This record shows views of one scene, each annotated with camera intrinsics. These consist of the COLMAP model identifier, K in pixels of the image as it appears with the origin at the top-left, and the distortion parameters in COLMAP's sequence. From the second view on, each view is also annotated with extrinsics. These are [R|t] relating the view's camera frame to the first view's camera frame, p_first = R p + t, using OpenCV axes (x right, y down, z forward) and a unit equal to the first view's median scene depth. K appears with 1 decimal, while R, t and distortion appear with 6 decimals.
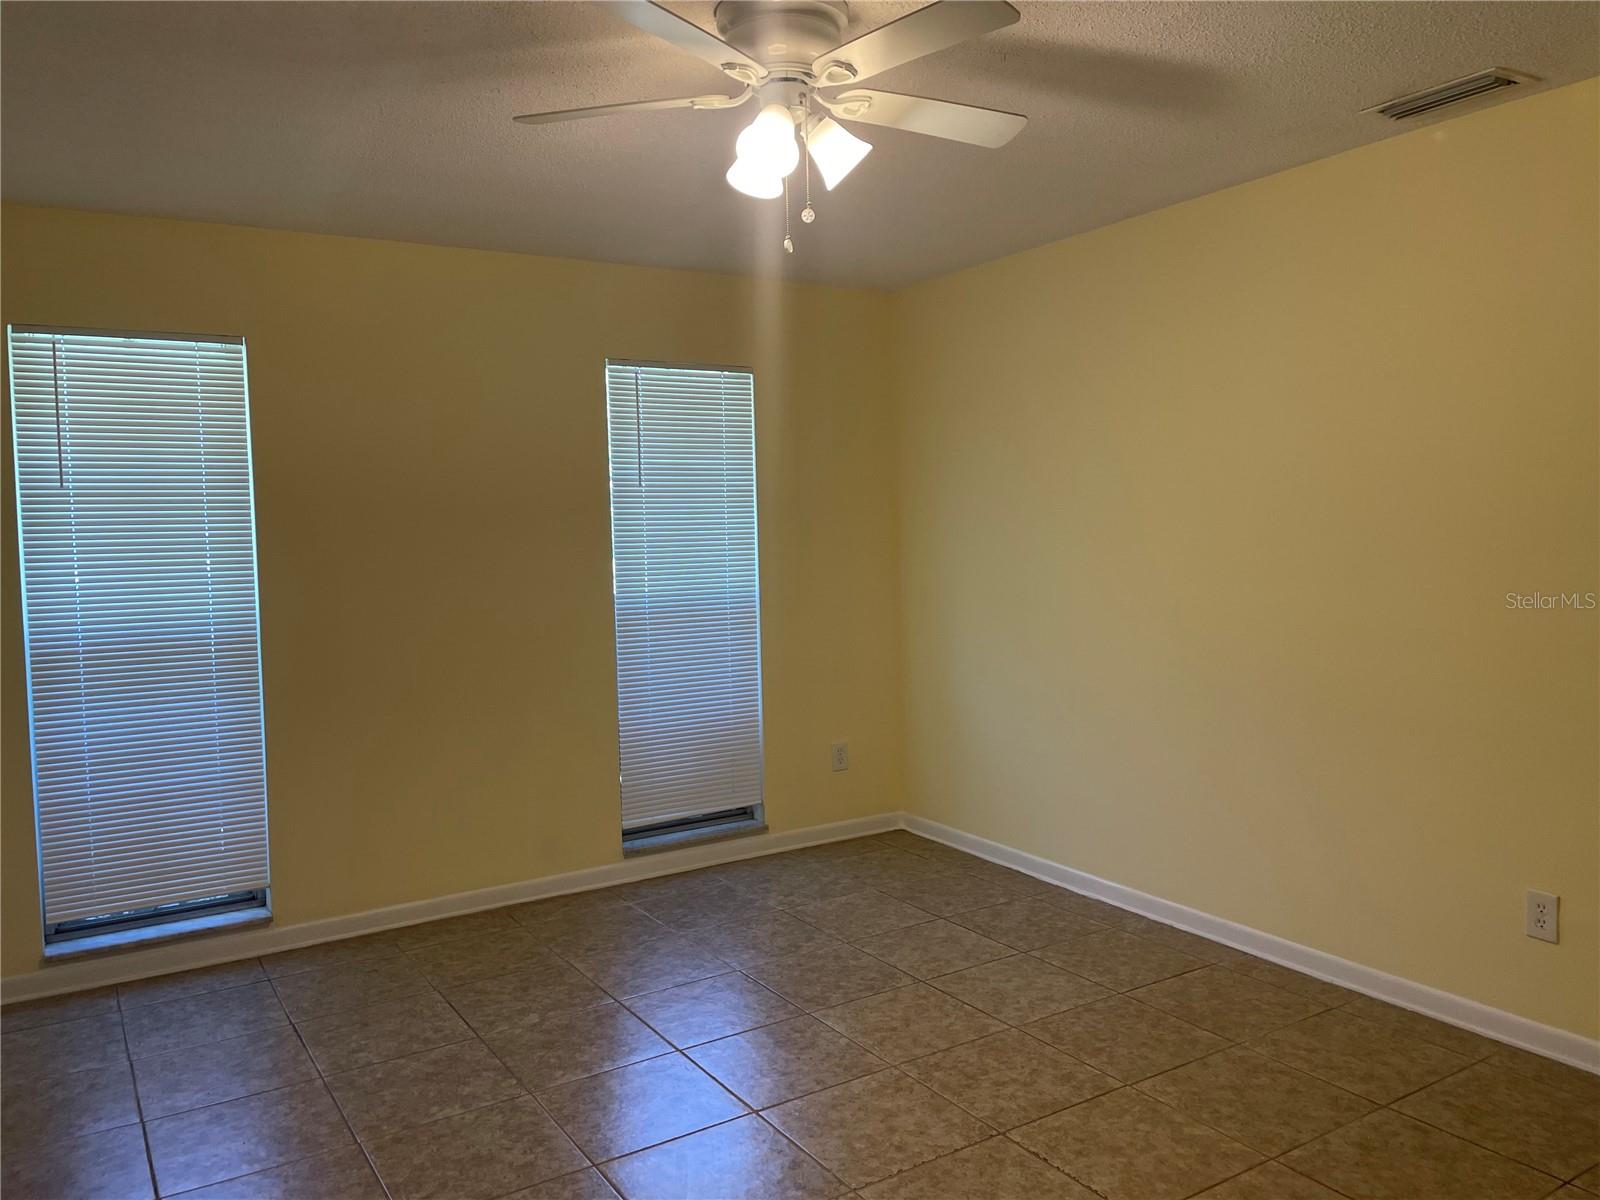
lens RADIAL K [[1205.0, 0, 793.3], [0, 1205.0, 588.0], [0, 0, 1]] dist [0.064894, -0.075477]
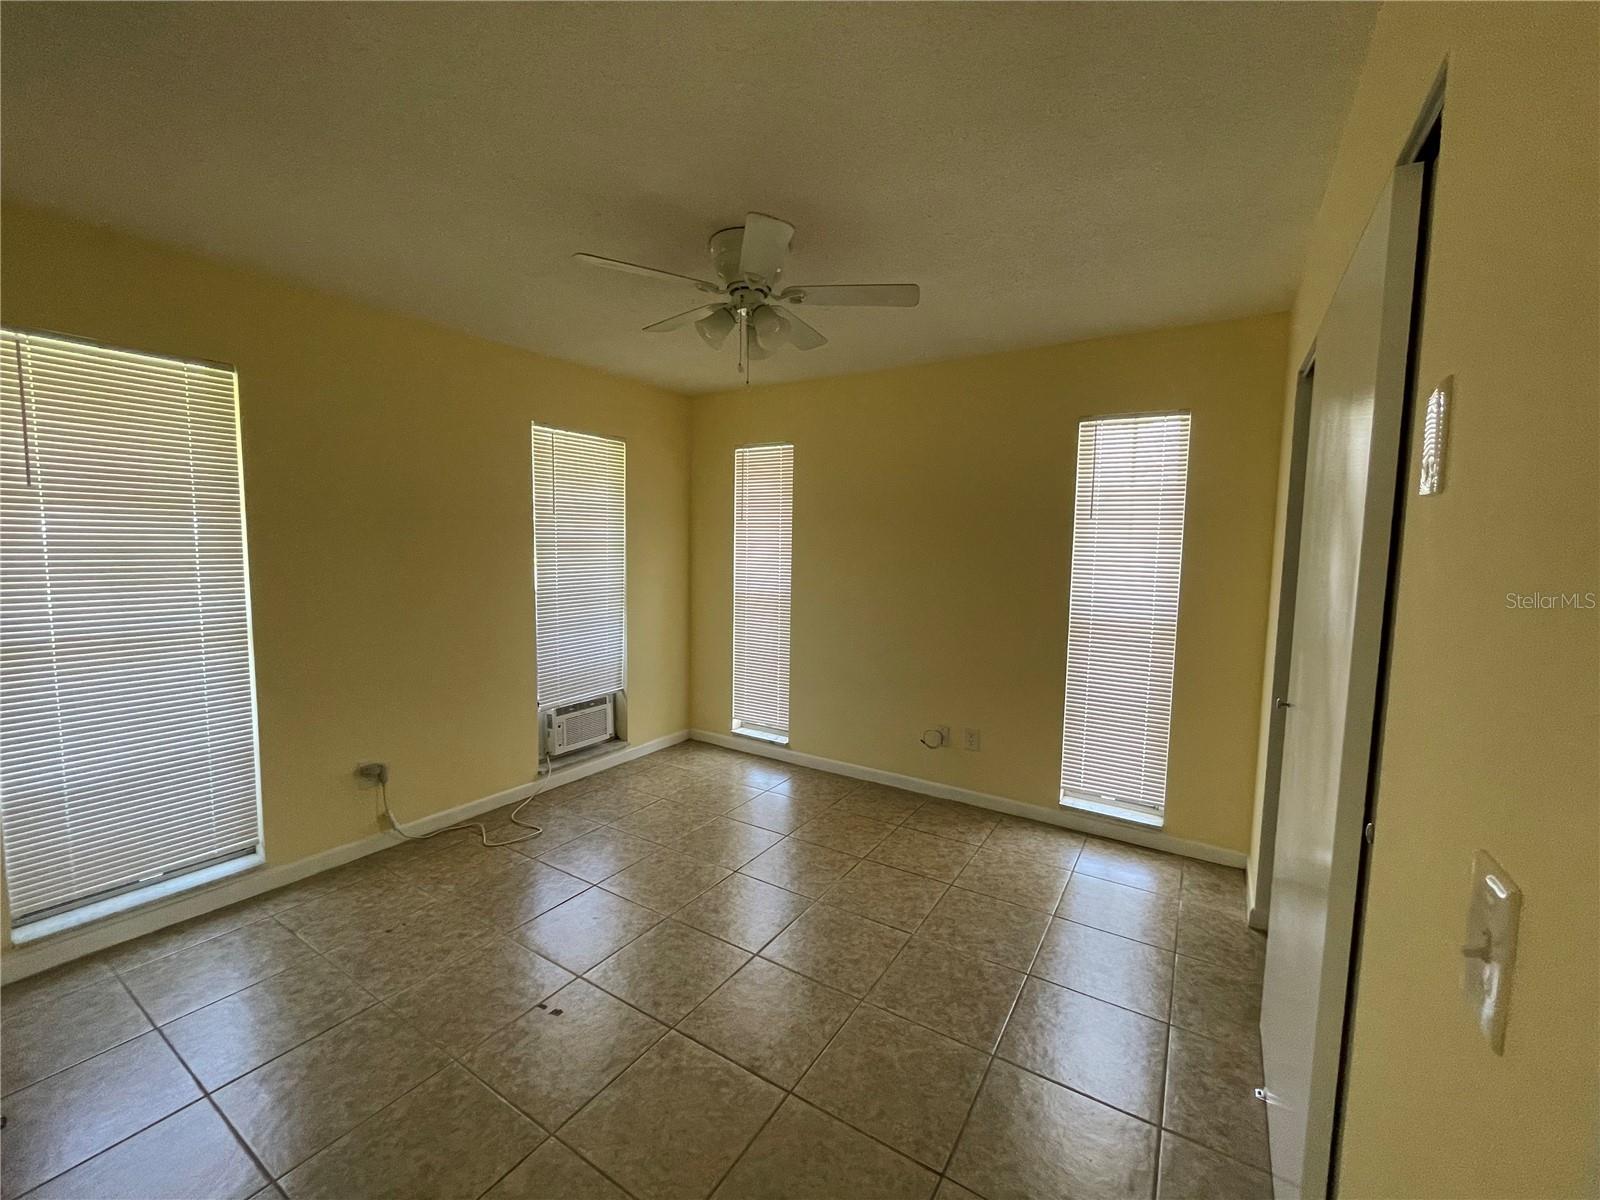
lens RADIAL K [[652.9, 0, 774.5], [0, 652.9, 605.7], [0, 0, 1]] dist [-0.000638, -0.001063]
pose [[0.903425, -0.003408, 0.428732, -0.441754], [-0.013510, 0.999246, 0.036412, -0.017887], [-0.428533, -0.038688, 0.902698, 0.389371]]
